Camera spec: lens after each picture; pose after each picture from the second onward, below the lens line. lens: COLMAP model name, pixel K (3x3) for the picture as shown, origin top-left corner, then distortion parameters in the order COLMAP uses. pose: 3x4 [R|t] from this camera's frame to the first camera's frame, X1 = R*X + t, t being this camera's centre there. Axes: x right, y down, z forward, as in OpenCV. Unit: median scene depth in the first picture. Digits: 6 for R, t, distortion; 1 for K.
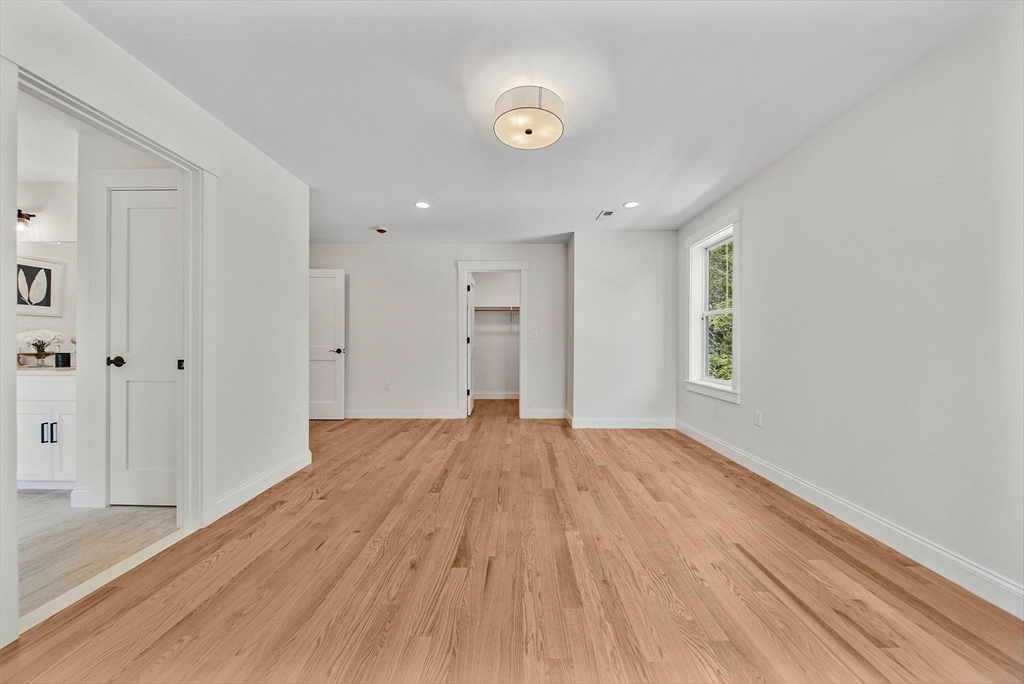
lens RADIAL K [[362.4, 0, 511.7], [0, 362.4, 343.7], [0, 0, 1]] dist [0.001230, -0.000691]
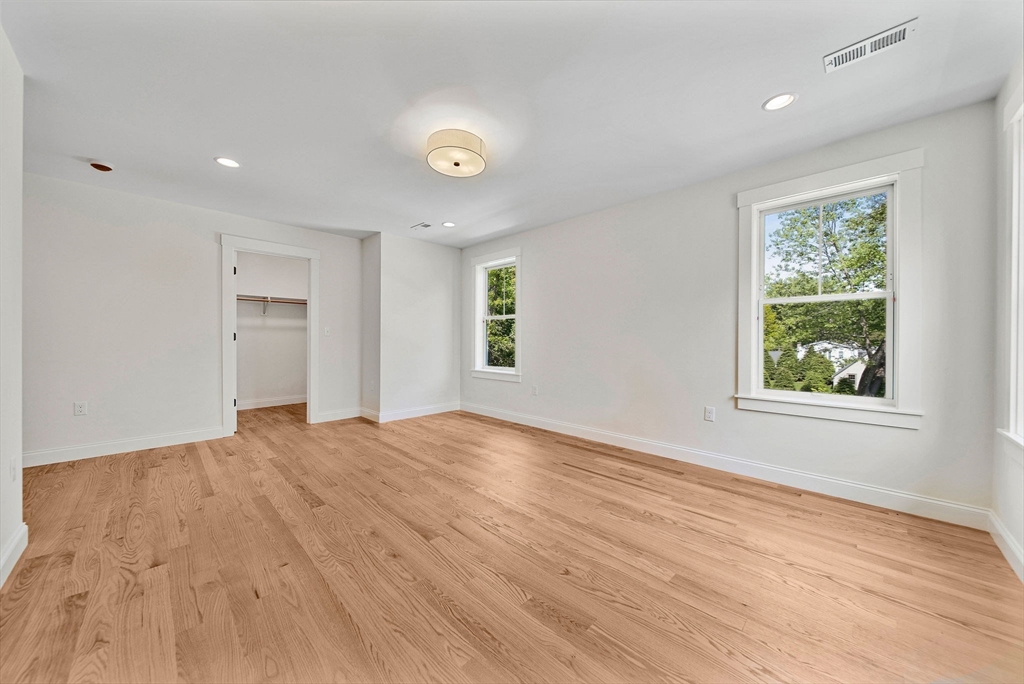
lens RADIAL K [[362.4, 0, 514.8], [0, 362.4, 340.0], [0, 0, 1]] dist [0.001230, -0.000691]
pose [[0.687254, 0.000141, 0.726417, -0.488343], [0.001299, 0.999998, -0.001423, -0.000231], [-0.726416, 0.001922, 0.687252, 0.024831]]
